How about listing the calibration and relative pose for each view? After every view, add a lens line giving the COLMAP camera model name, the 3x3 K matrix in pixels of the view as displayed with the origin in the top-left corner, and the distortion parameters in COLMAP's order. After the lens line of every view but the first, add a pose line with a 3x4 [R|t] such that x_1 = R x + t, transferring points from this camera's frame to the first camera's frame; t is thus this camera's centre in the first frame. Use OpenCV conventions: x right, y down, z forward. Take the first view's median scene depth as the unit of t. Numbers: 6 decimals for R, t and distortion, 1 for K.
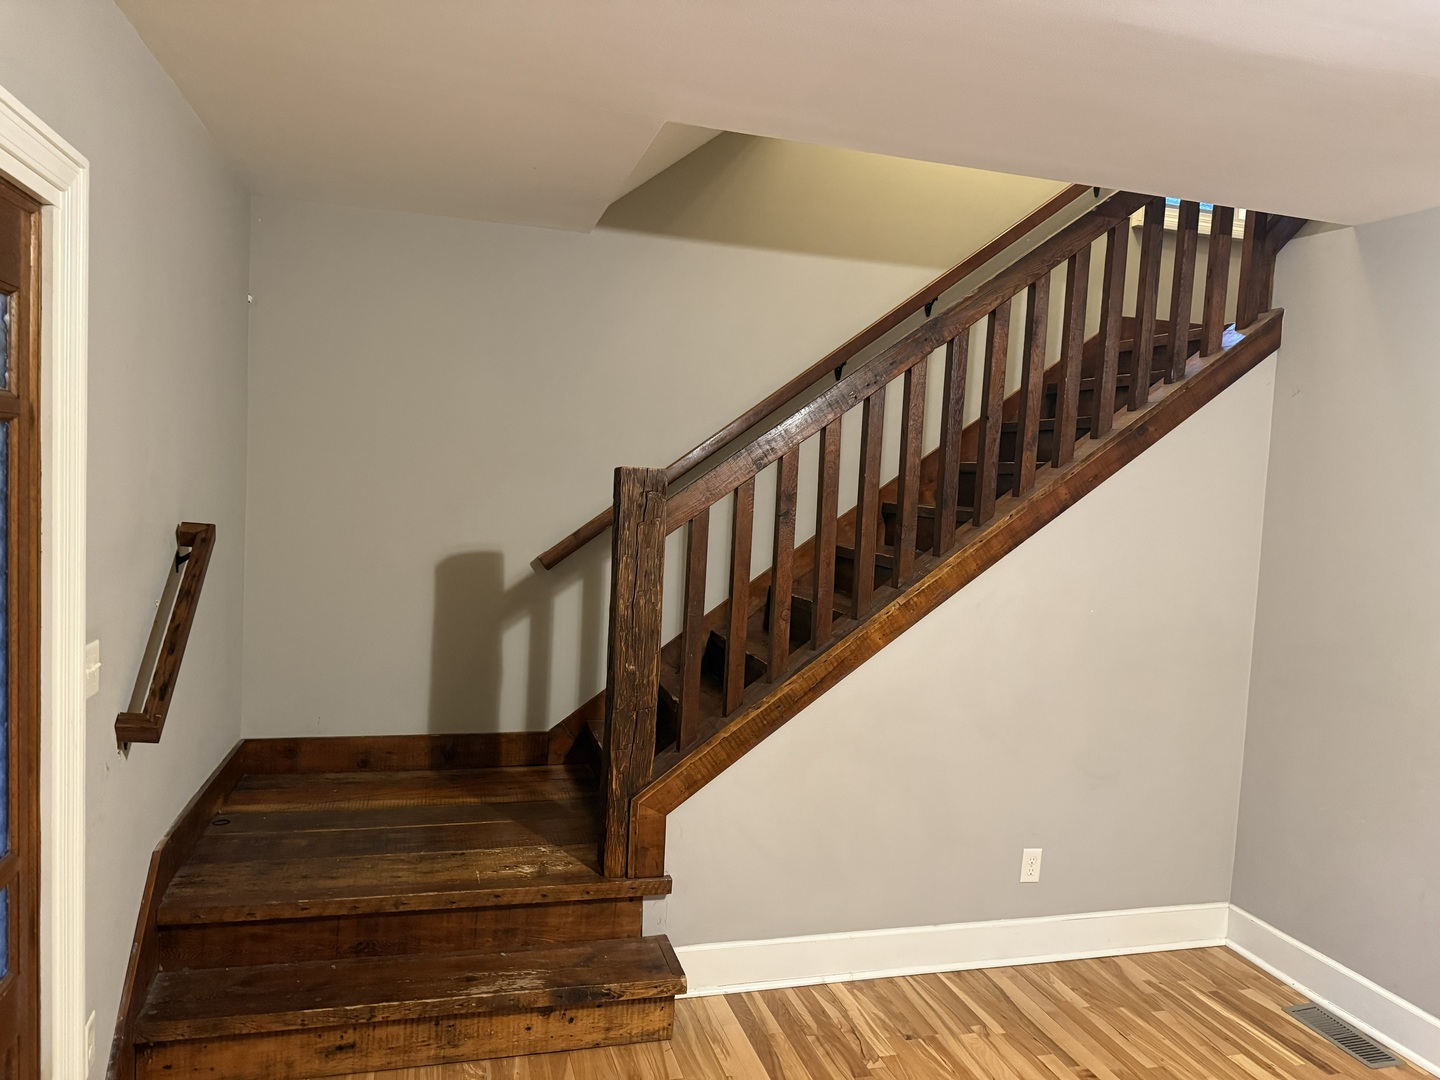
lens RADIAL K [[1005.1, 0, 725.5], [0, 1005.1, 543.2], [0, 0, 1]] dist [0.098860, -0.122701]
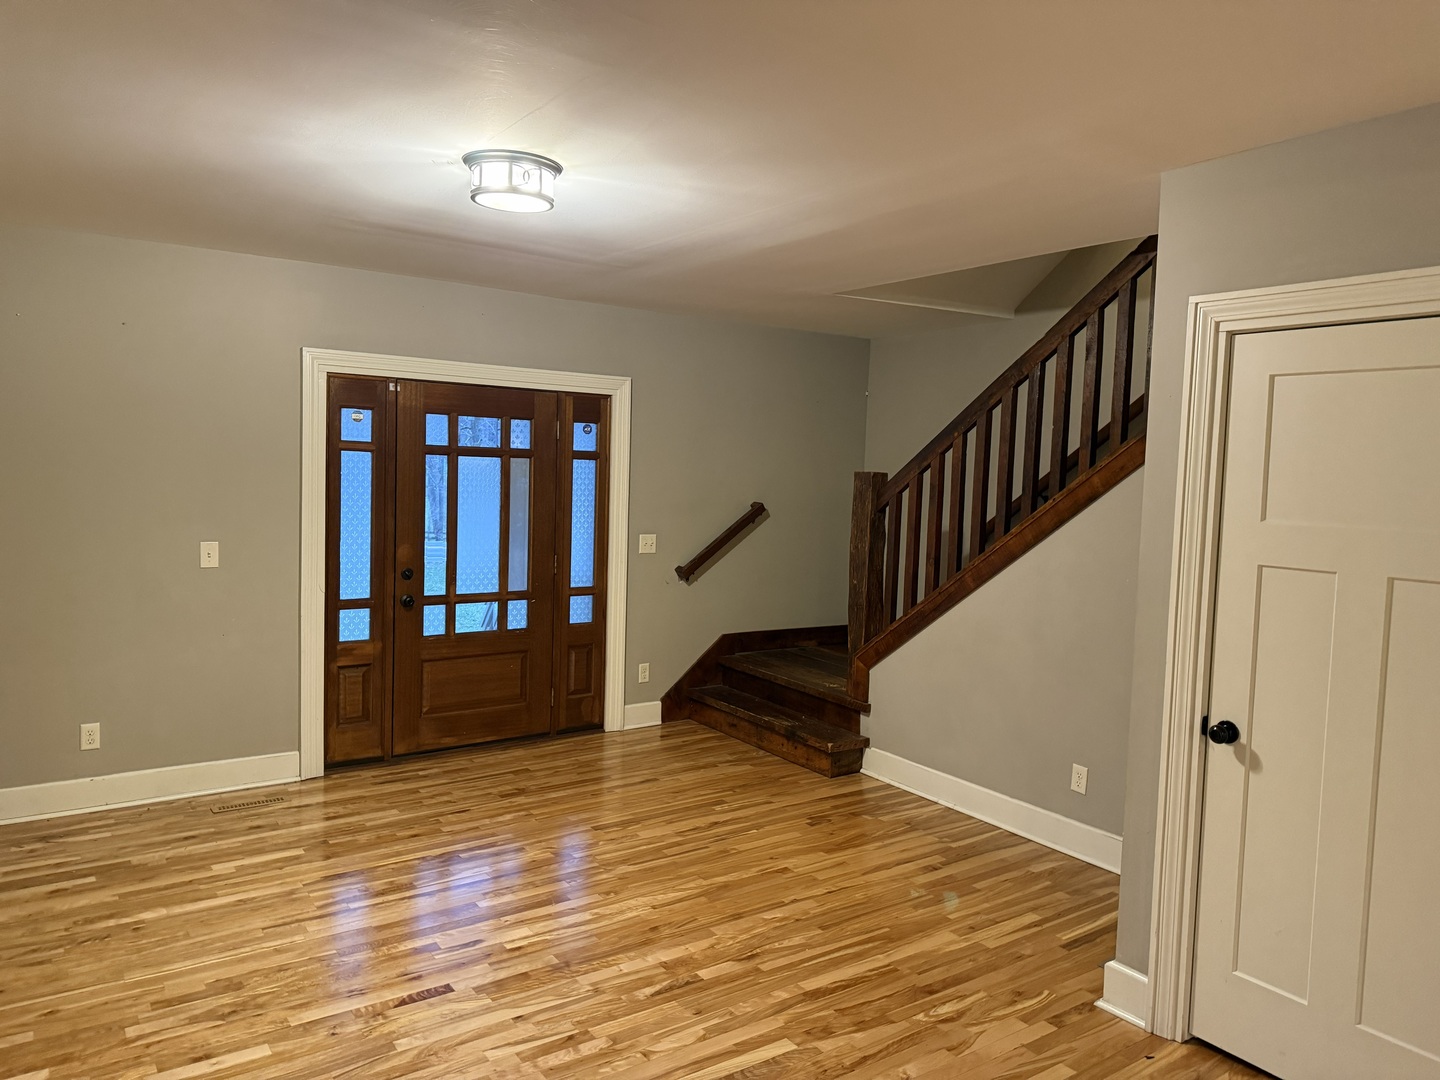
lens RADIAL K [[1005.1, 0, 724.7], [0, 1005.1, 517.6], [0, 0, 1]] dist [0.098860, -0.122701]
pose [[0.328484, 0.011750, -0.944437, 1.531994], [-0.072510, 0.997285, -0.012813, 0.048113], [0.941722, 0.072690, 0.328444, 0.171903]]
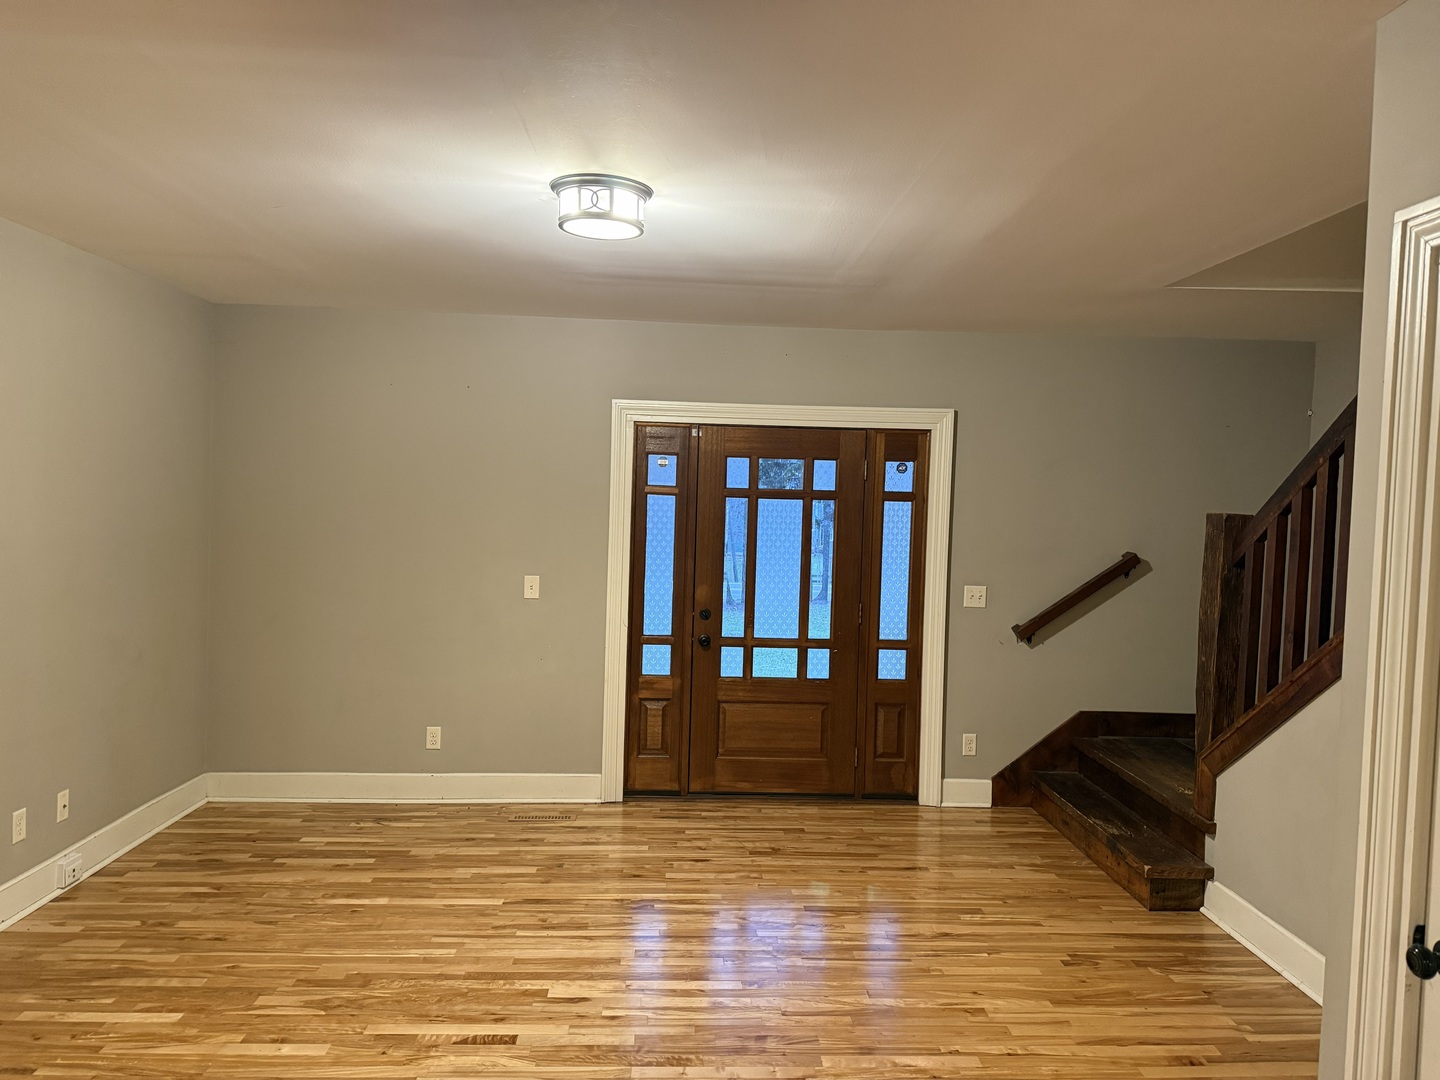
lens RADIAL K [[1005.1, 0, 733.2], [0, 1005.1, 531.7], [0, 0, 1]] dist [0.098860, -0.122701]
pose [[-0.226705, -0.021578, -0.973724, 1.410033], [-0.096514, 0.995332, 0.000414, 0.012180], [0.969170, 0.094072, -0.227729, 0.675253]]
